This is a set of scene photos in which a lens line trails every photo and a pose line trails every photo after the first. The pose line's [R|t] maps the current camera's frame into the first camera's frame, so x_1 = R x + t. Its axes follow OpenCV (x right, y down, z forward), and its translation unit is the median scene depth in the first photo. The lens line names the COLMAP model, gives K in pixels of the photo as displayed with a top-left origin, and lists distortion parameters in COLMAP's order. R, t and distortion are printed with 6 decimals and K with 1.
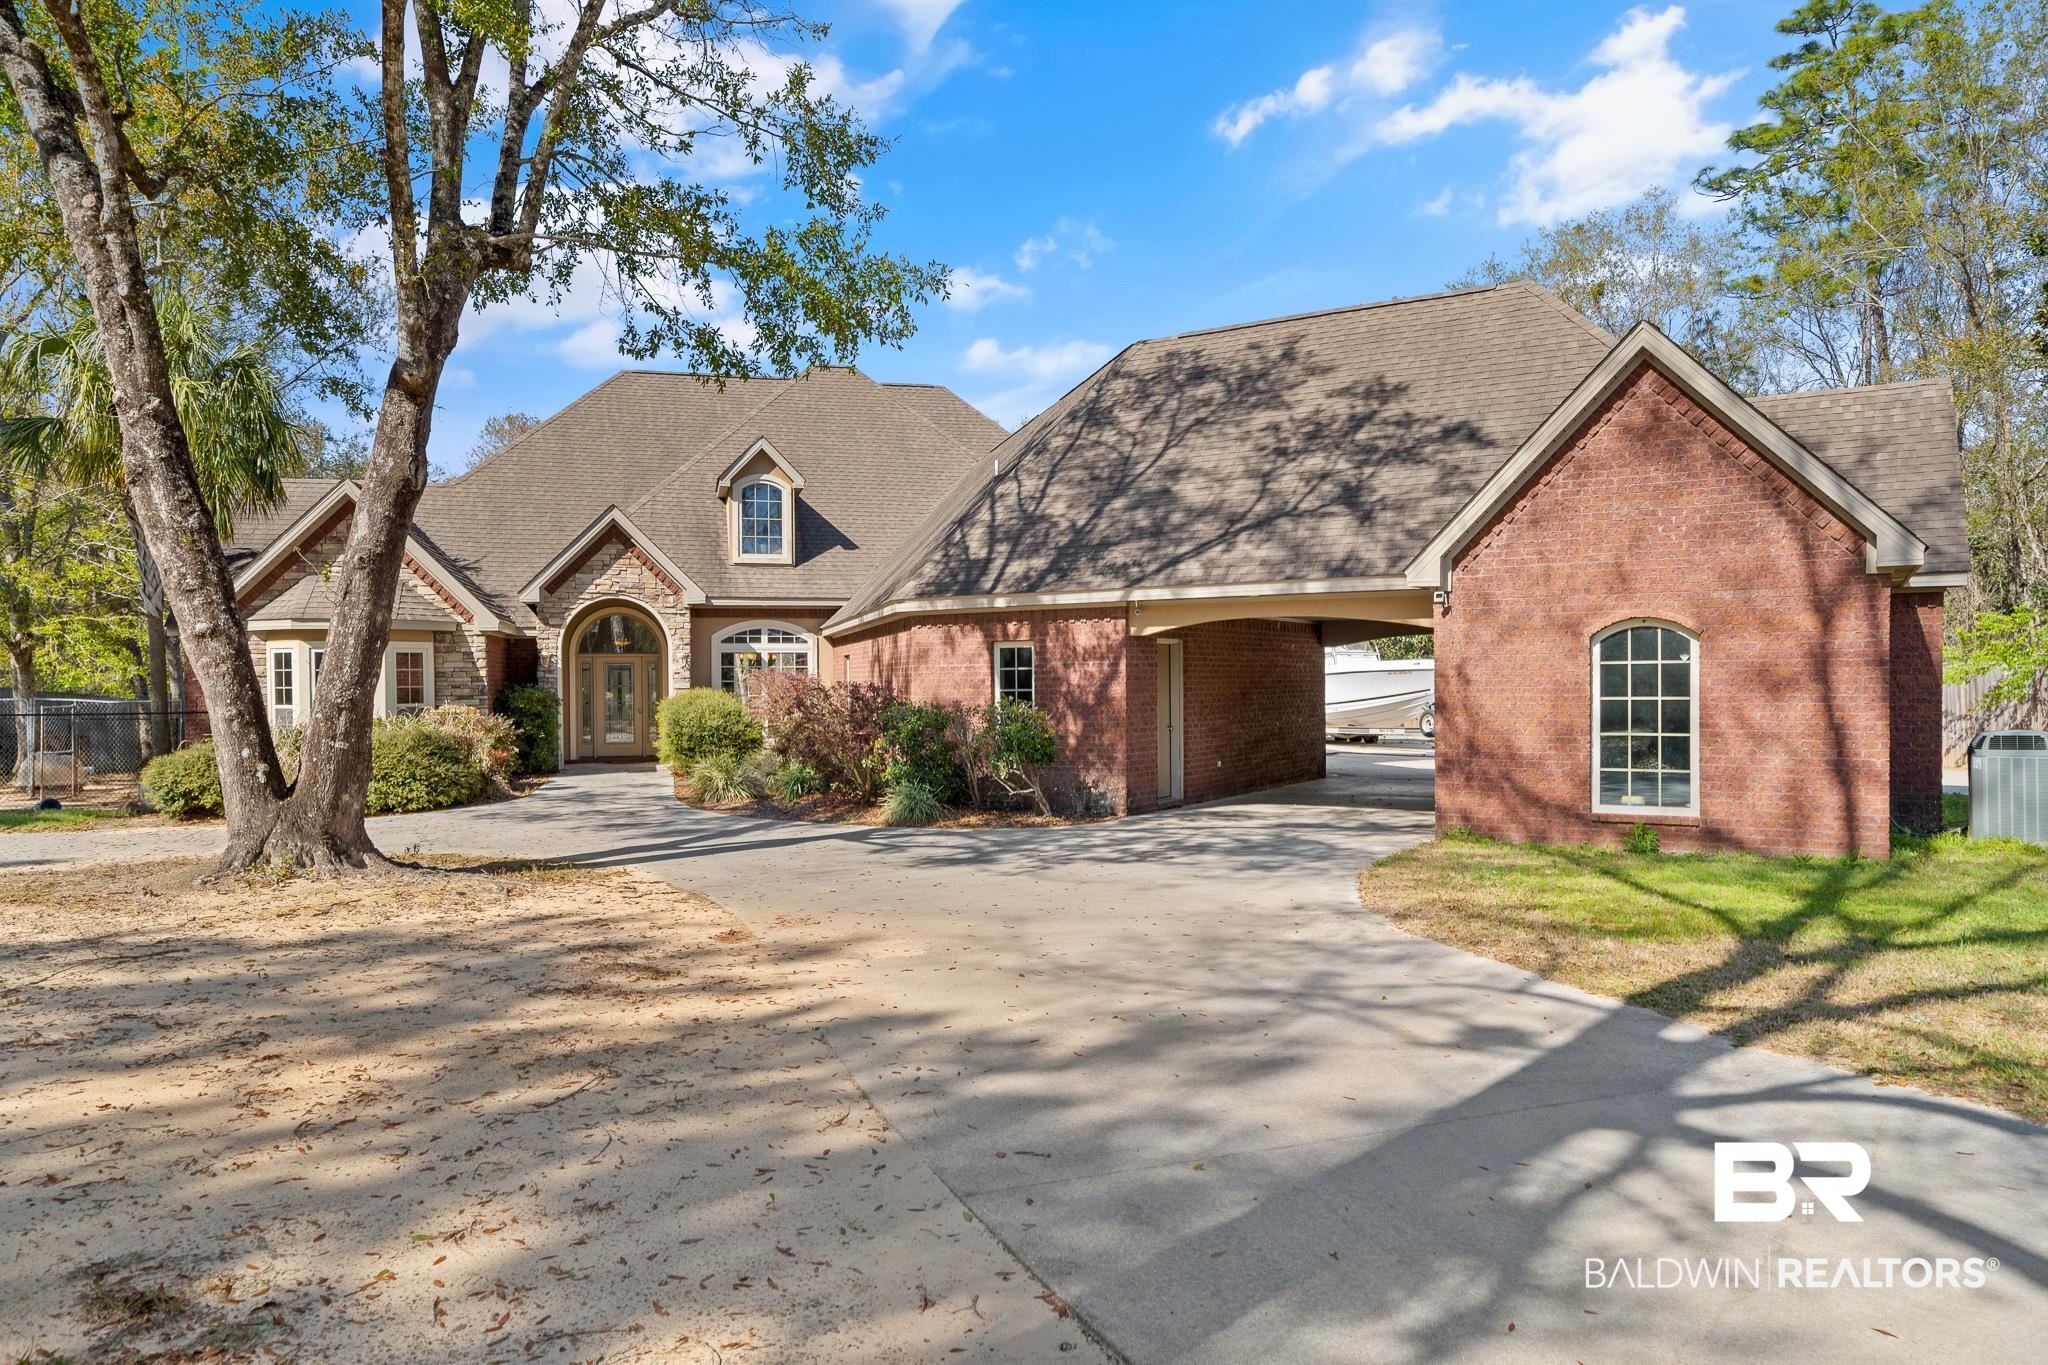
lens RADIAL K [[1304.2, 0, 1023.4], [0, 1304.2, 693.9], [0, 0, 1]] dist [-0.002653, -0.000094]
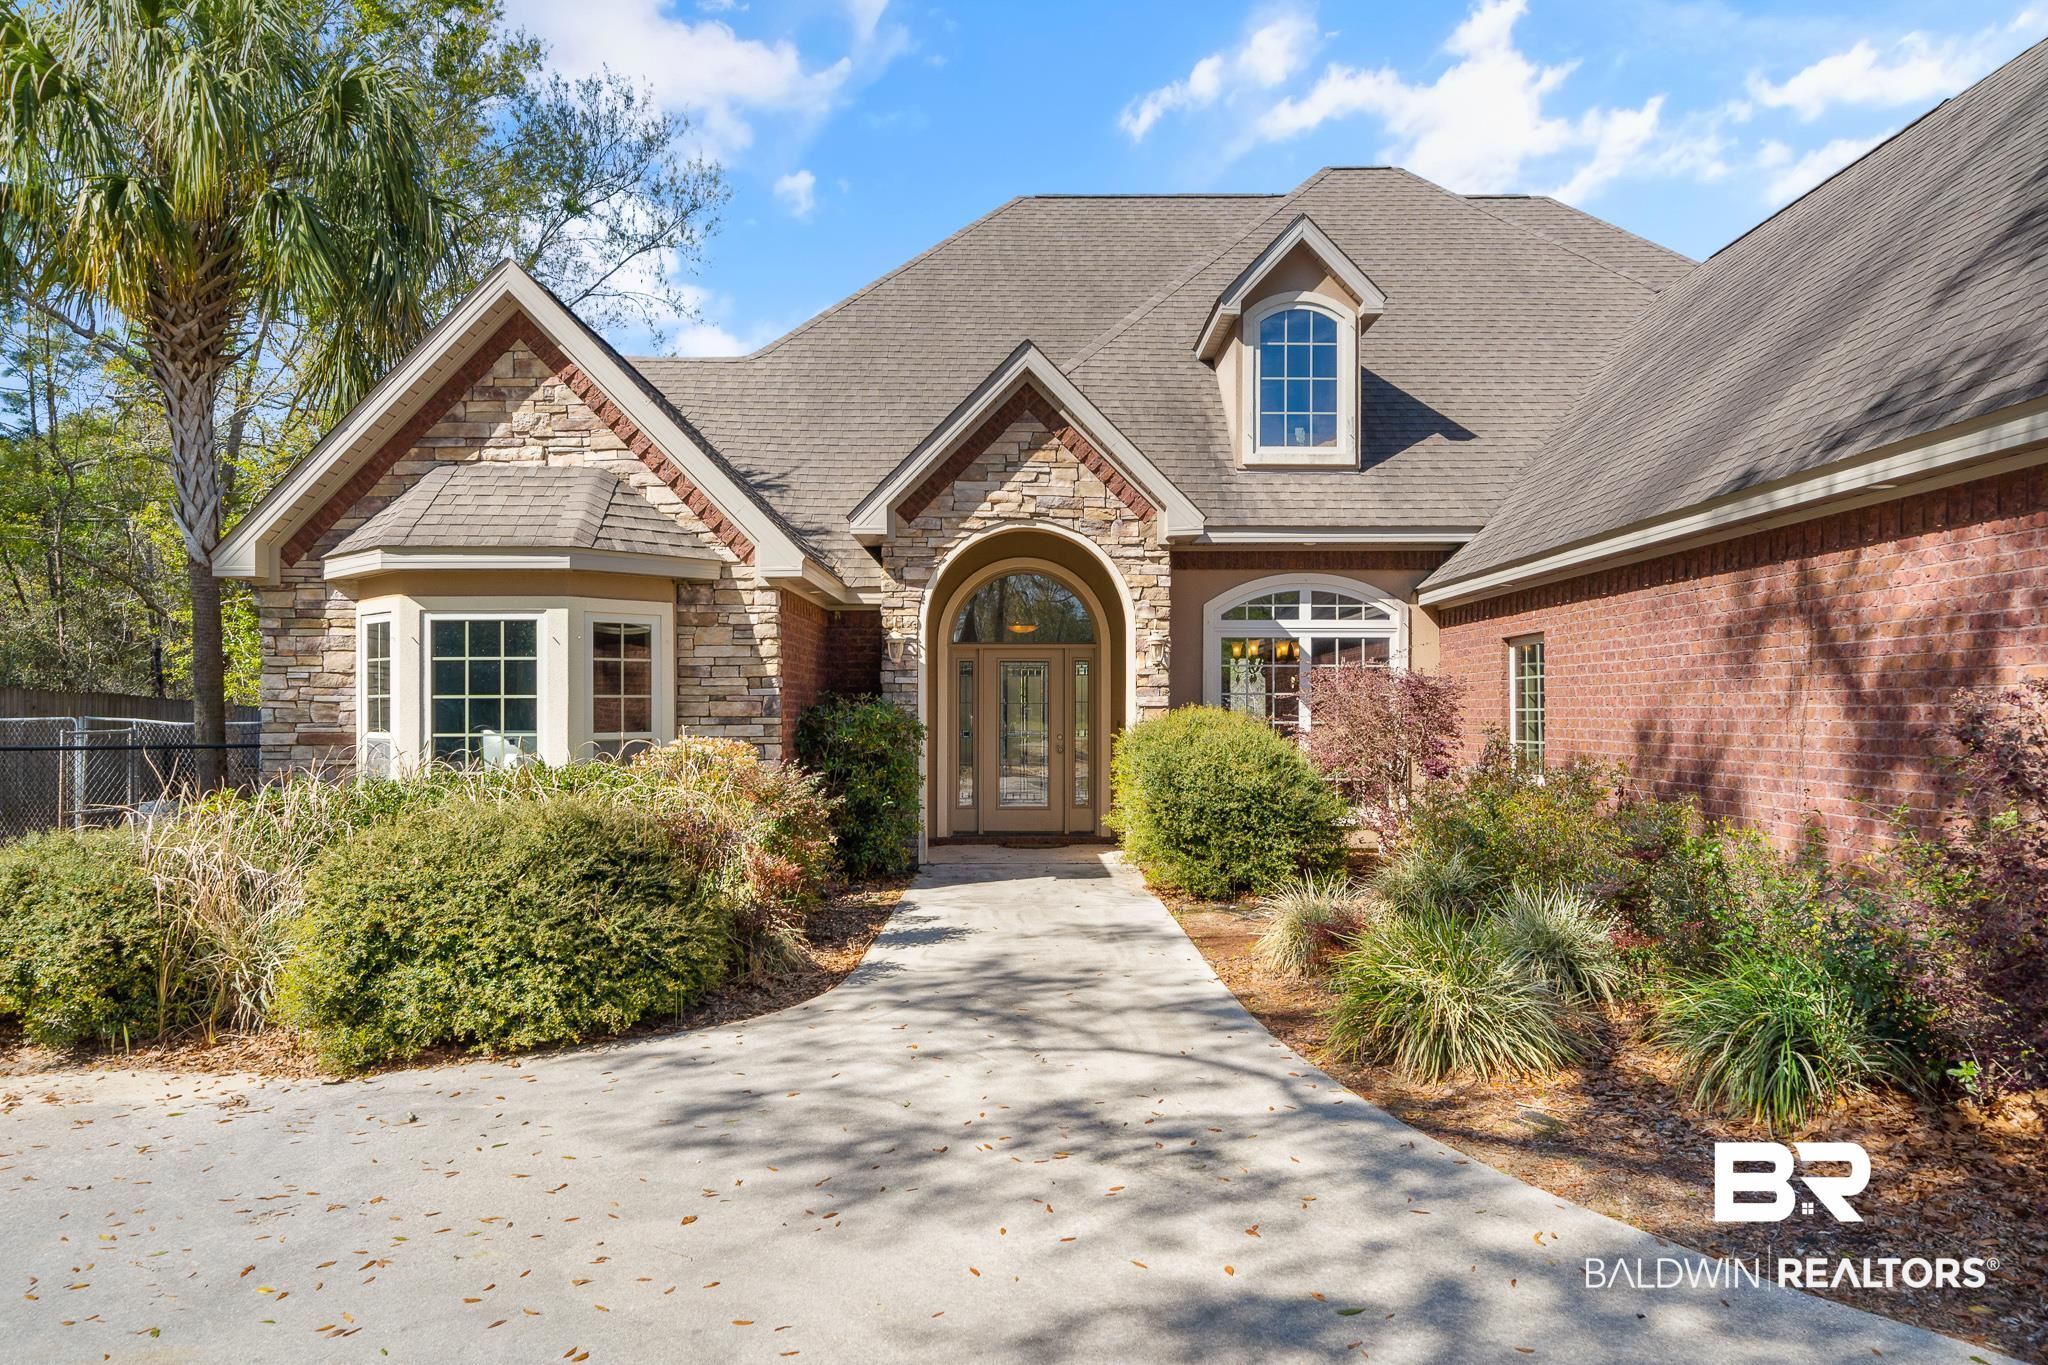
lens RADIAL K [[1304.2, 0, 1023.8], [0, 1304.2, 686.3], [0, 0, 1]] dist [-0.002653, -0.000094]
pose [[0.967962, 0.001799, -0.251090, -0.187678], [-0.009133, 0.999565, -0.028045, 0.002404], [0.250930, 0.029440, 0.967557, 0.511764]]
